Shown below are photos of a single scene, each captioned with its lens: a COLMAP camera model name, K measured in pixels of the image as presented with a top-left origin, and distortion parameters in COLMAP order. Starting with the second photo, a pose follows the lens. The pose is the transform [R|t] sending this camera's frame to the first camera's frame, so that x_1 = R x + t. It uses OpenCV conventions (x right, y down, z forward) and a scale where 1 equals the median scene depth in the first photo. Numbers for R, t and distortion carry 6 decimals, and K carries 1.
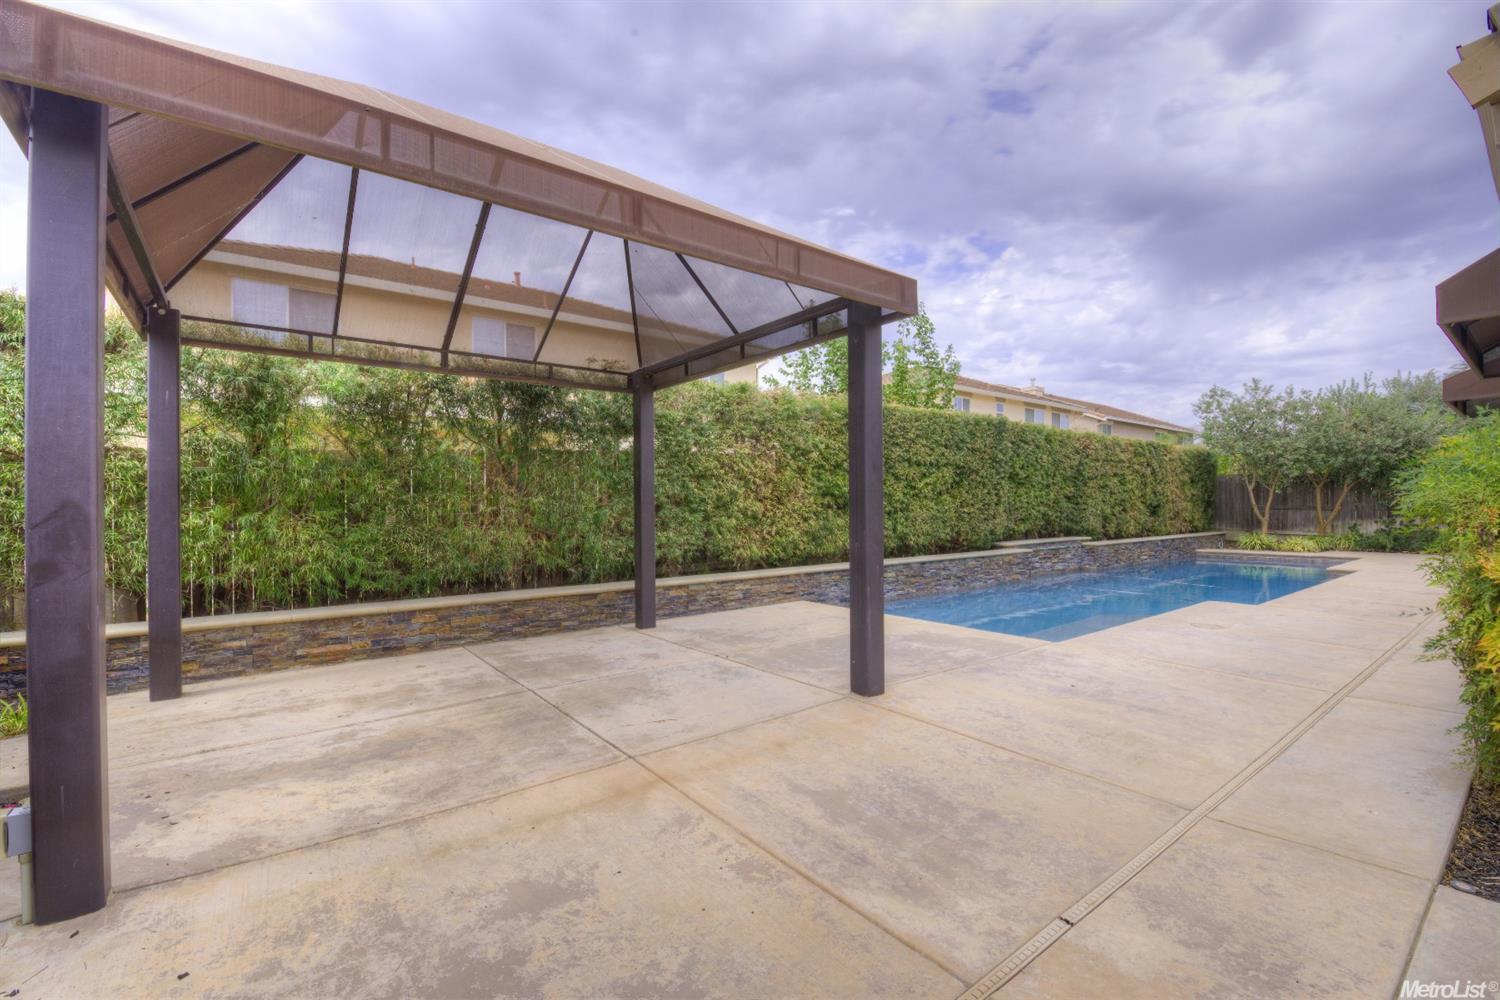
lens RADIAL K [[649.7, 0, 745.2], [0, 649.7, 504.8], [0, 0, 1]] dist [-0.011993, -0.004004]
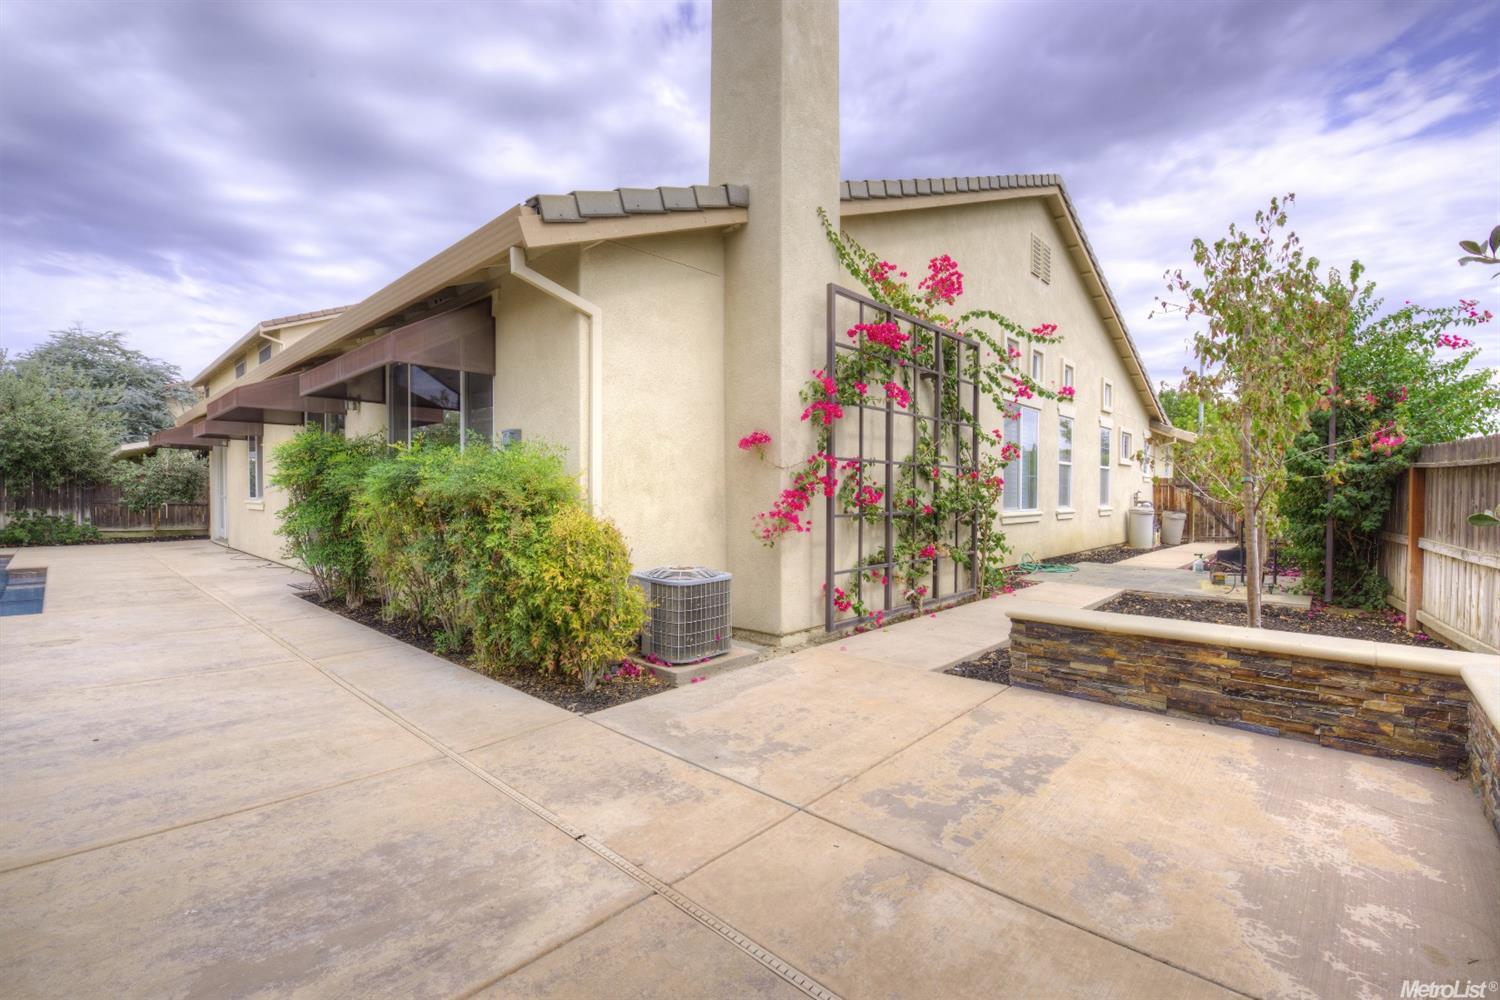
lens RADIAL K [[649.7, 0, 755.2], [0, 649.7, 508.4], [0, 0, 1]] dist [-0.011993, -0.004004]
pose [[-0.176917, -0.015476, 0.984104, -0.503883], [-0.002543, 0.999880, 0.015267, 0.007927], [-0.984223, 0.000199, -0.176935, 0.604748]]
